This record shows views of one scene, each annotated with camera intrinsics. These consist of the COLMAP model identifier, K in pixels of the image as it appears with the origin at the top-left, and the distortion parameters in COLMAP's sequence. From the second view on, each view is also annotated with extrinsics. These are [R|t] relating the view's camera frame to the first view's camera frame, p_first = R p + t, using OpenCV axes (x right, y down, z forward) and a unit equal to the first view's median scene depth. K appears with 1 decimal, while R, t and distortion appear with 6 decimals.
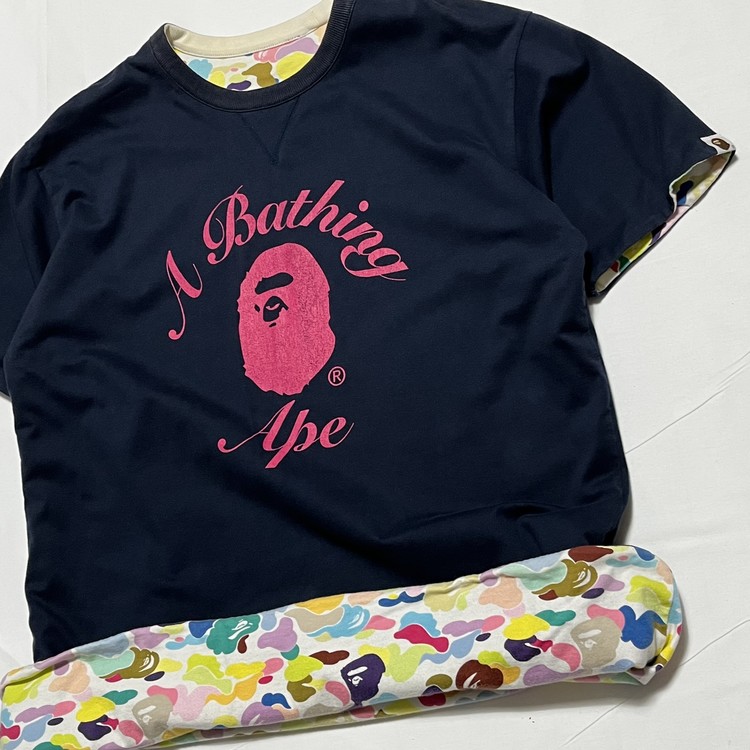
lens RADIAL K [[1140.8, 0, 377.0], [0, 1140.8, 372.2], [0, 0, 1]] dist [0.059243, 0.000000]
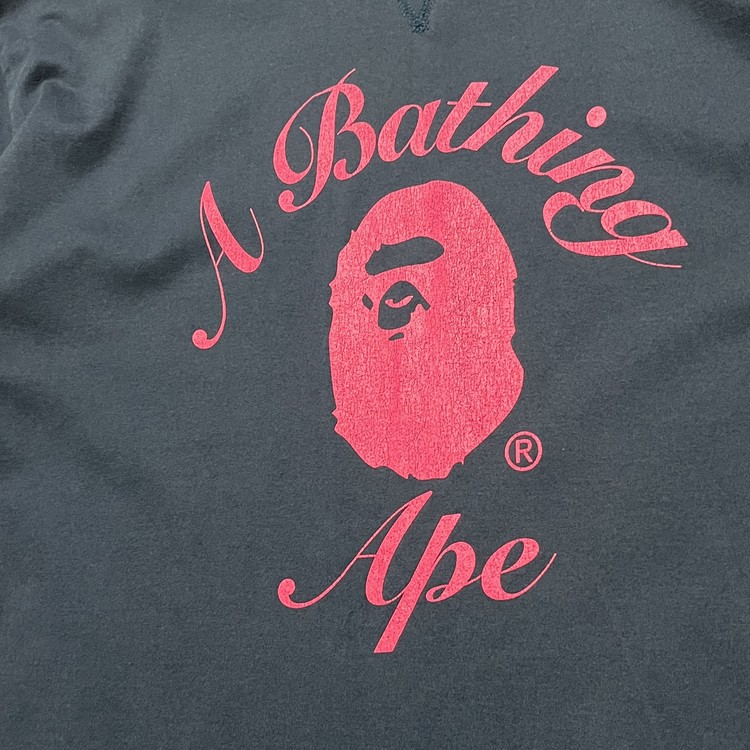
lens RADIAL K [[1140.8, 0, 376.2], [0, 1140.8, 374.7], [0, 0, 1]] dist [0.059243, 0.000000]
pose [[0.996083, 0.084273, -0.026775, -0.084483], [-0.084682, 0.996303, -0.014497, -0.016171], [0.025454, 0.016707, 0.999536, 0.488265]]
